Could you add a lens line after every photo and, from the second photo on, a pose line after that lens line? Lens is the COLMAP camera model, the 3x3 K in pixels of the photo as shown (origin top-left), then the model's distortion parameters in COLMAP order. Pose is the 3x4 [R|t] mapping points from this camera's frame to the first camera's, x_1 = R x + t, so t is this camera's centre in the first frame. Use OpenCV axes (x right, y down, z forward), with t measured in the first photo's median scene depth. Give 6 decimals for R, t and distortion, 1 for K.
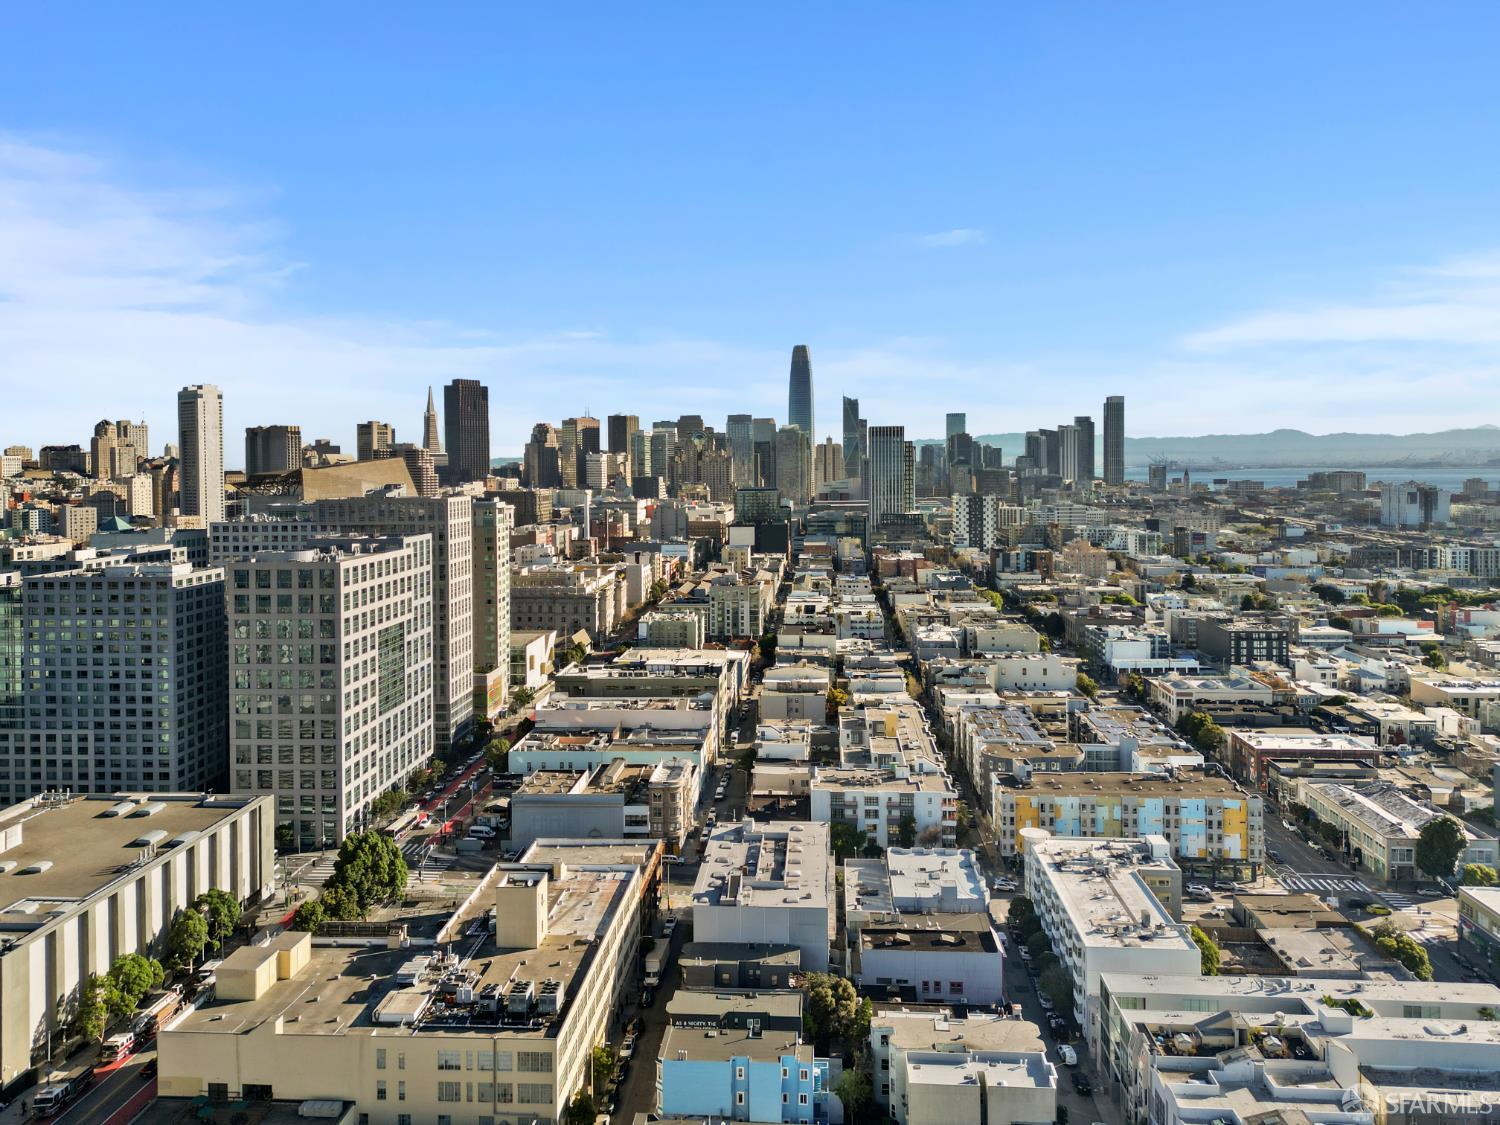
lens RADIAL K [[1079.4, 0, 750.7], [0, 1079.4, 500.0], [0, 0, 1]] dist [0.100249, -0.100803]
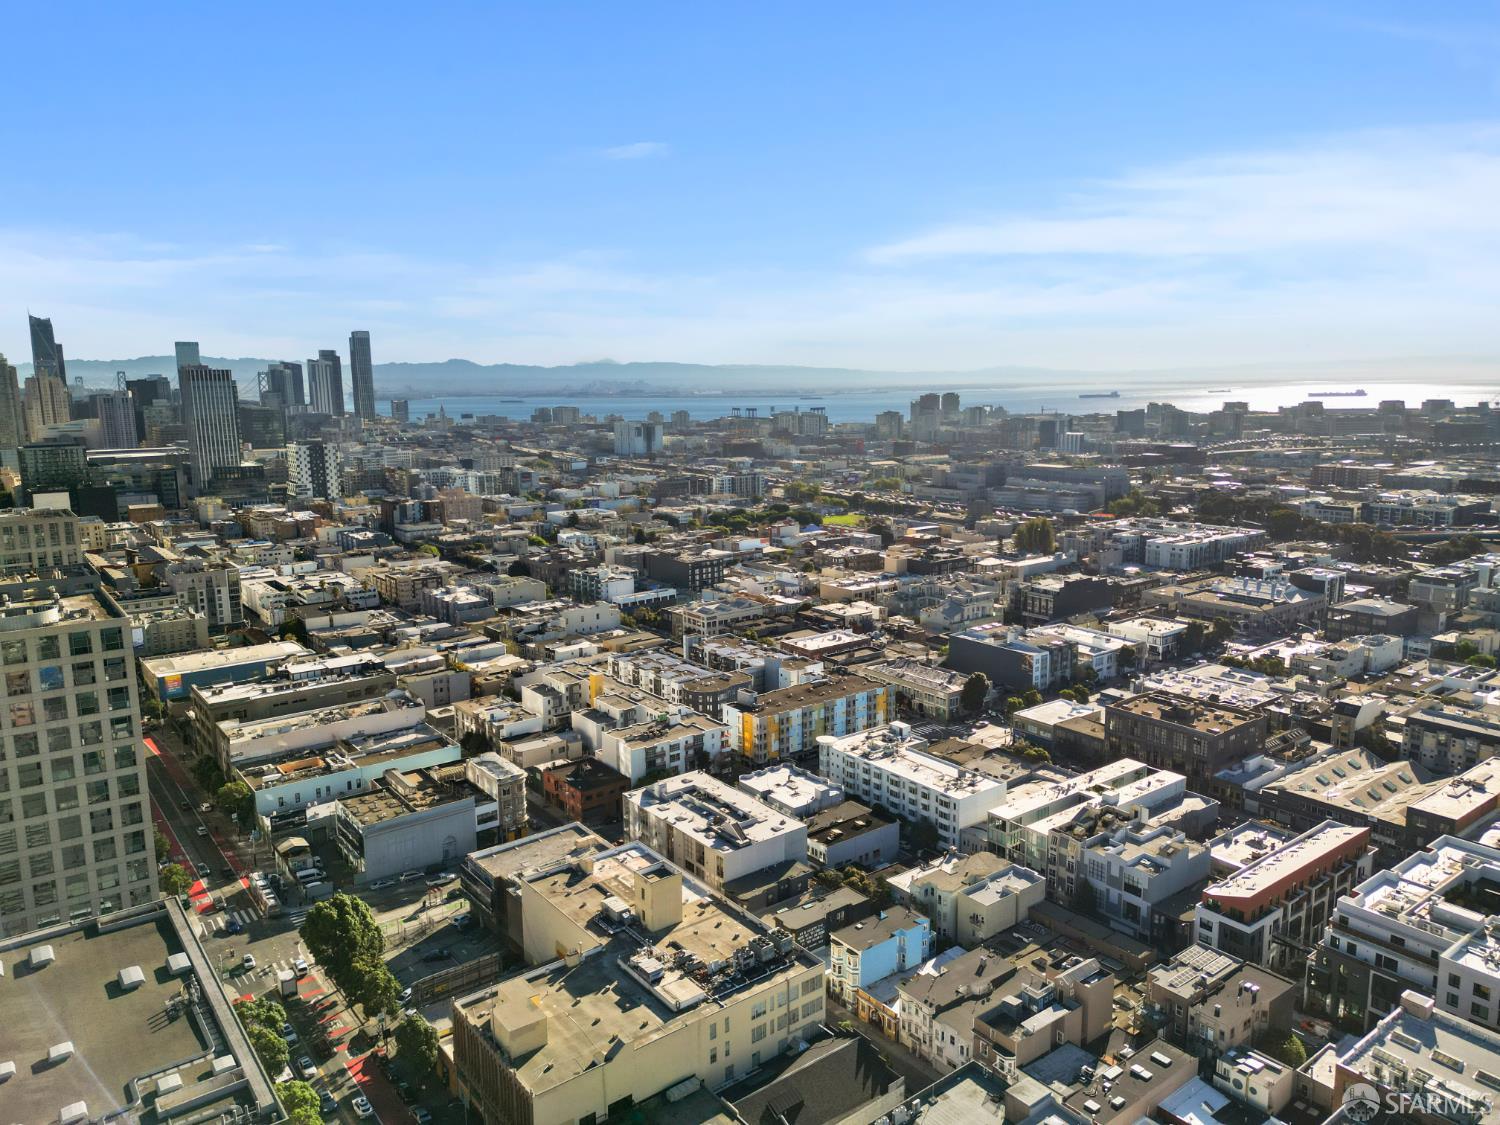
lens RADIAL K [[1037.7, 0, 750.0], [0, 1037.7, 562.5], [0, 0, 1]] dist [0.099572, -0.082842]
pose [[0.745323, -0.110792, 0.657433, -0.570424], [0.024068, 0.989924, 0.139539, -0.089990], [-0.666268, -0.088178, 0.740480, 0.095596]]
